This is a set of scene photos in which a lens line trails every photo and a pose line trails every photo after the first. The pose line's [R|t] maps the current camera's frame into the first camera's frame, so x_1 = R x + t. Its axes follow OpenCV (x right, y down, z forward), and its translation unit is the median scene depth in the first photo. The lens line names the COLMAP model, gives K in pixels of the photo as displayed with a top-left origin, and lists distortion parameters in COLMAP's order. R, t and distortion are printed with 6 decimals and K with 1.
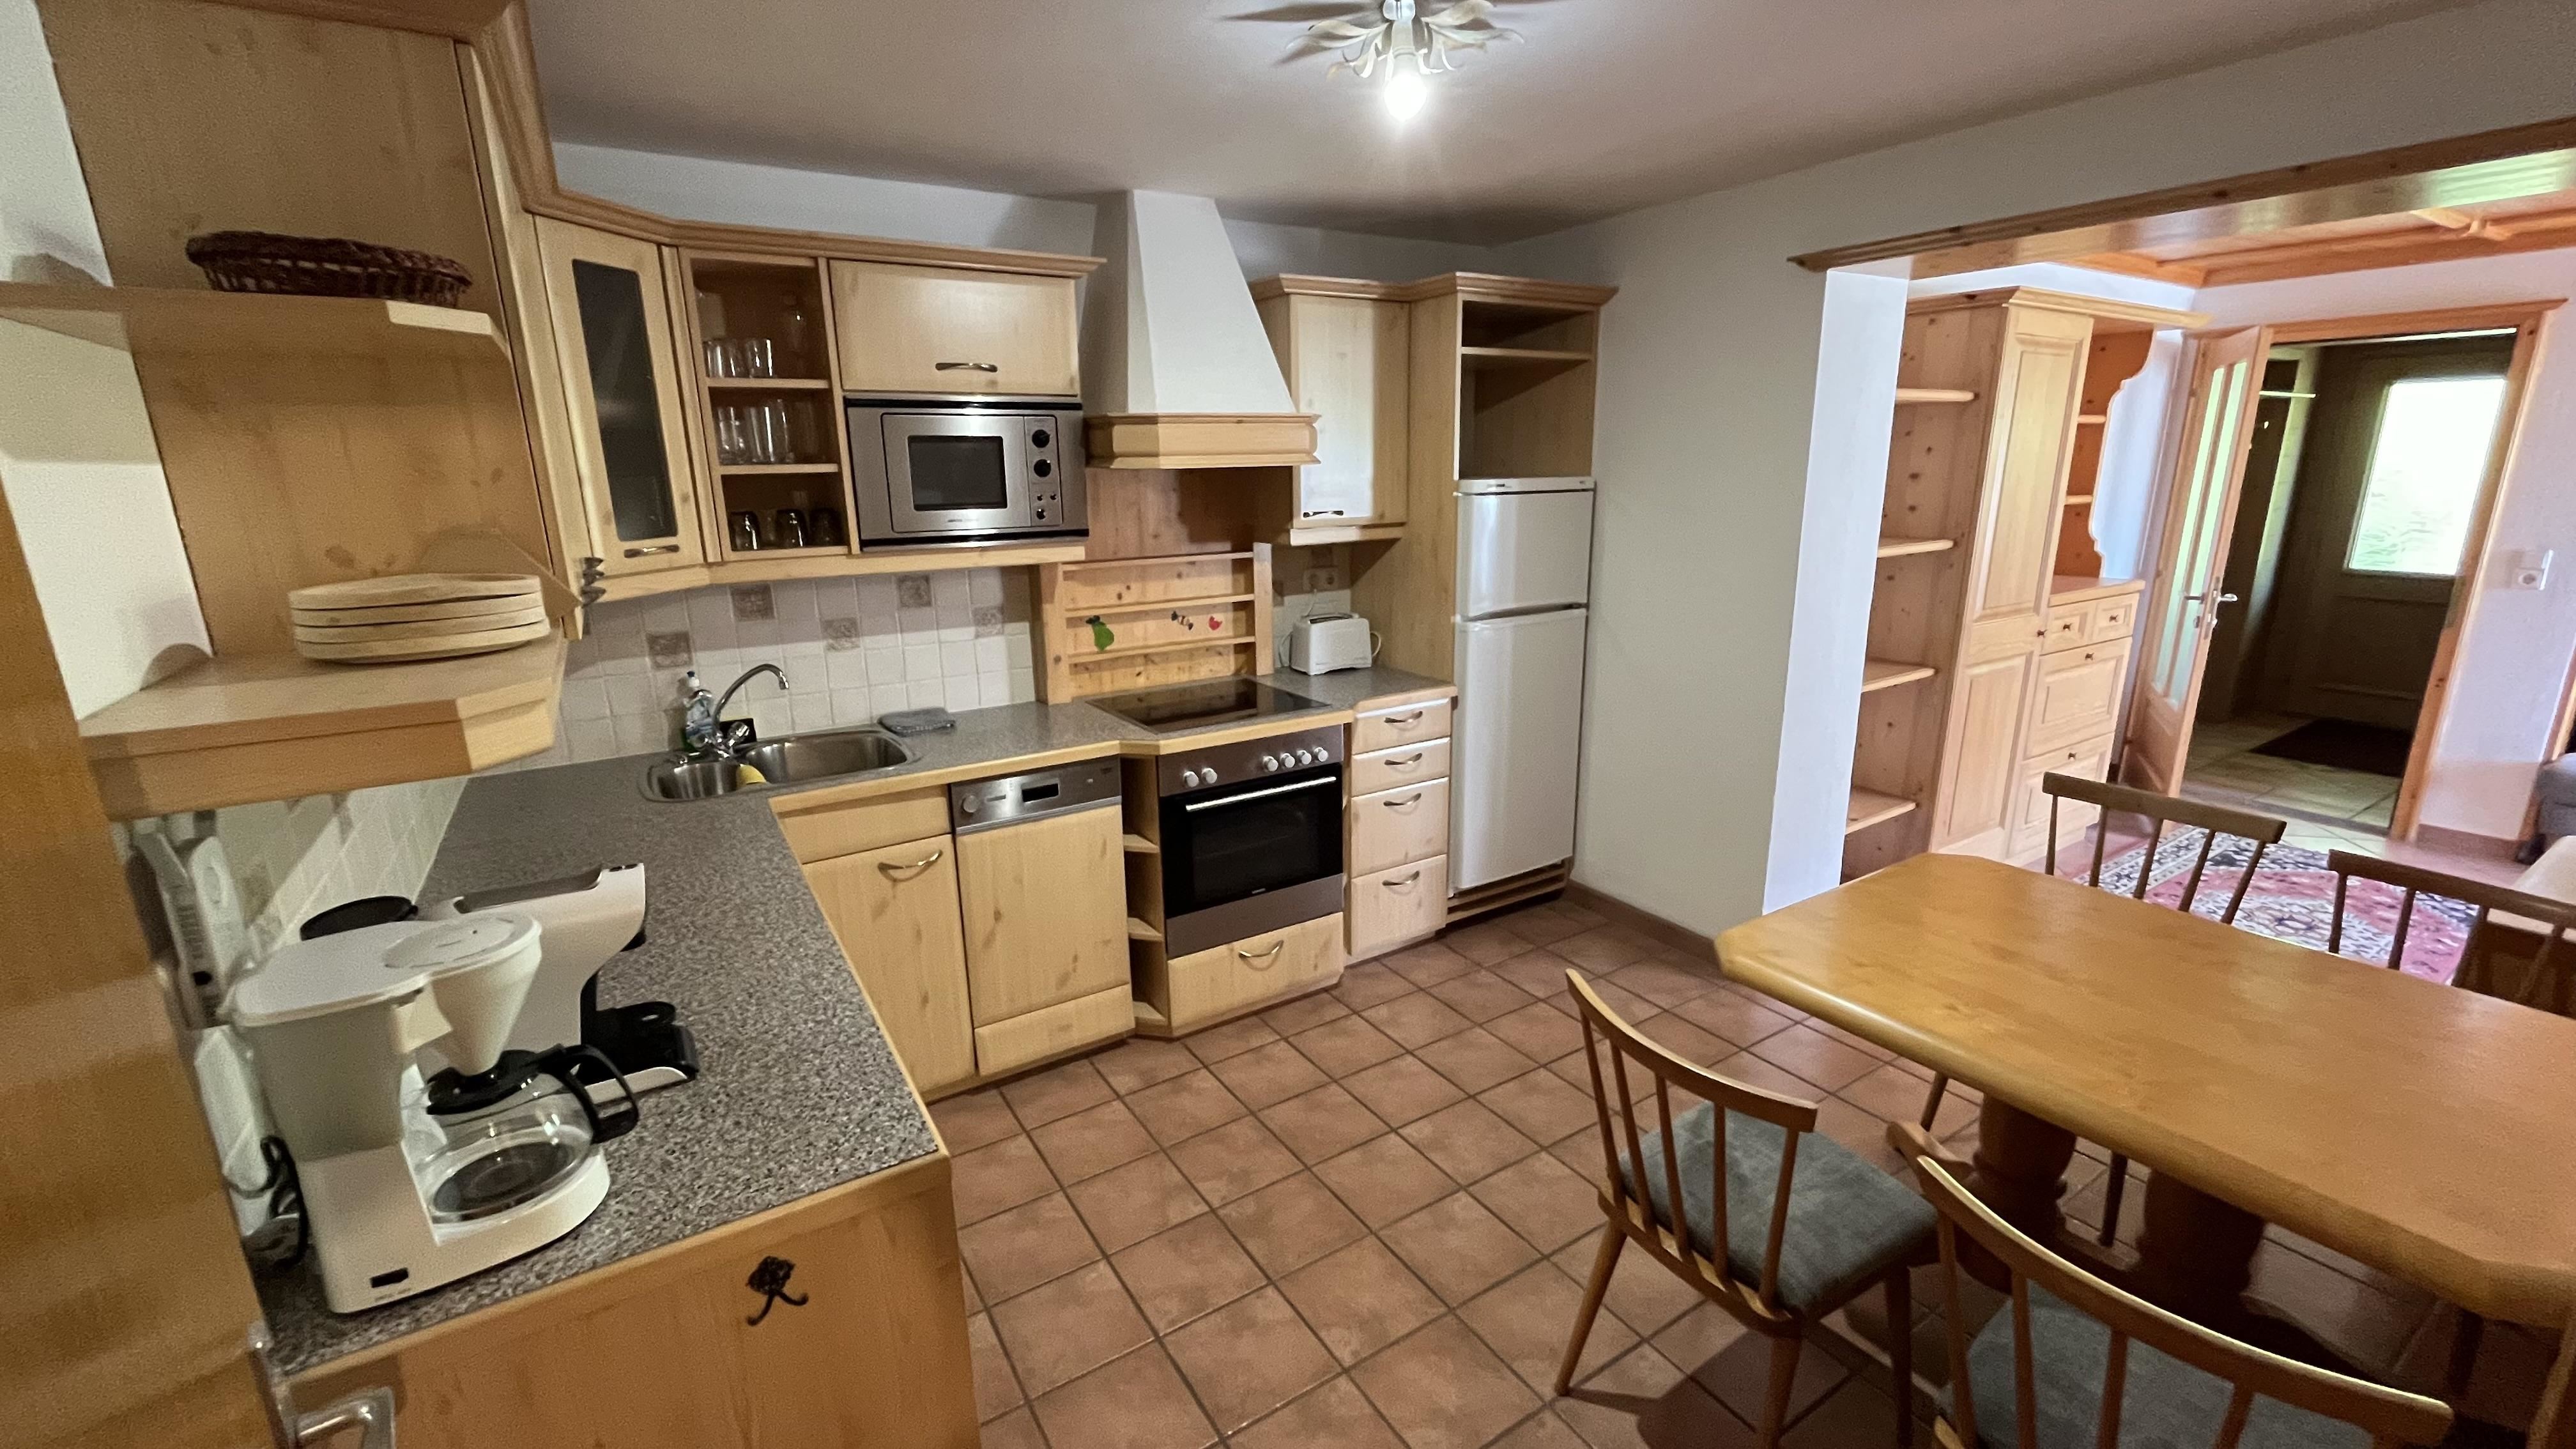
lens RADIAL K [[1053.8, 0, 1301.7], [0, 1053.8, 724.1], [0, 0, 1]] dist [-0.003328, -0.000205]
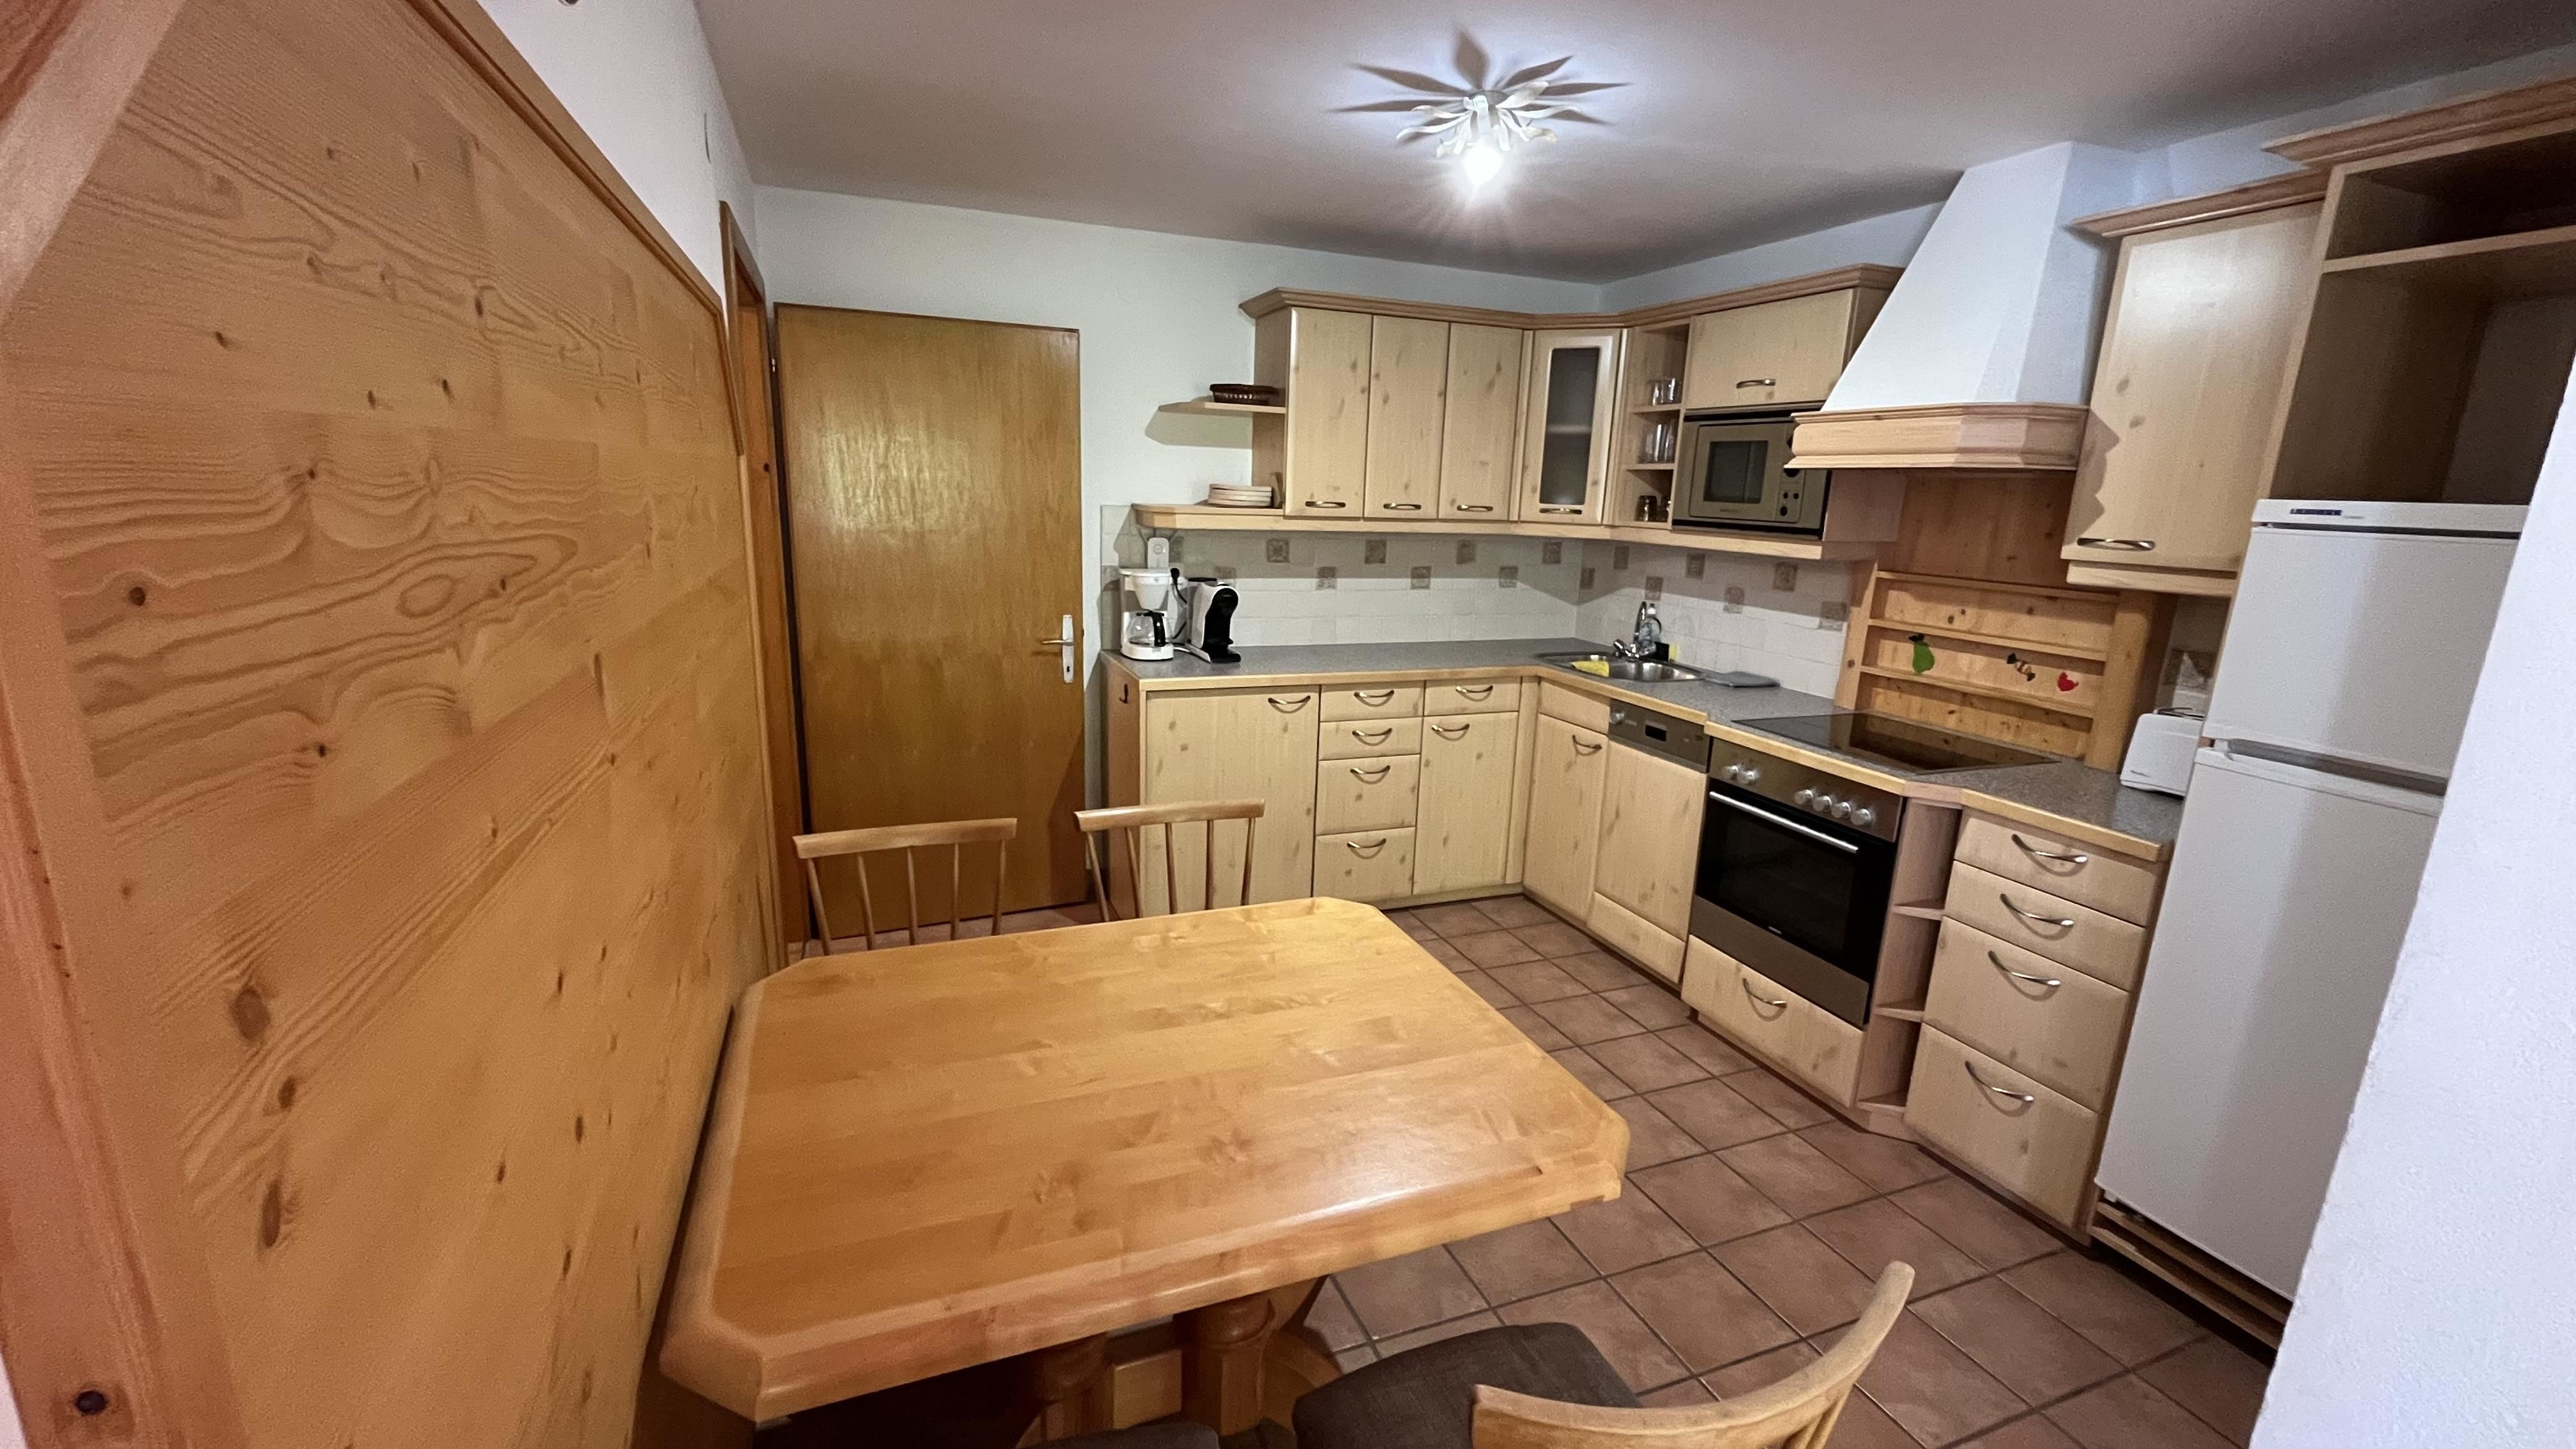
lens RADIAL K [[1053.8, 0, 1297.3], [0, 1053.8, 729.0], [0, 0, 1]] dist [-0.003328, -0.000205]
pose [[-0.183653, 0.230940, -0.955478, 0.910009], [-0.272310, 0.922017, 0.275193, -0.148169], [0.944520, 0.310727, -0.106444, 0.682506]]
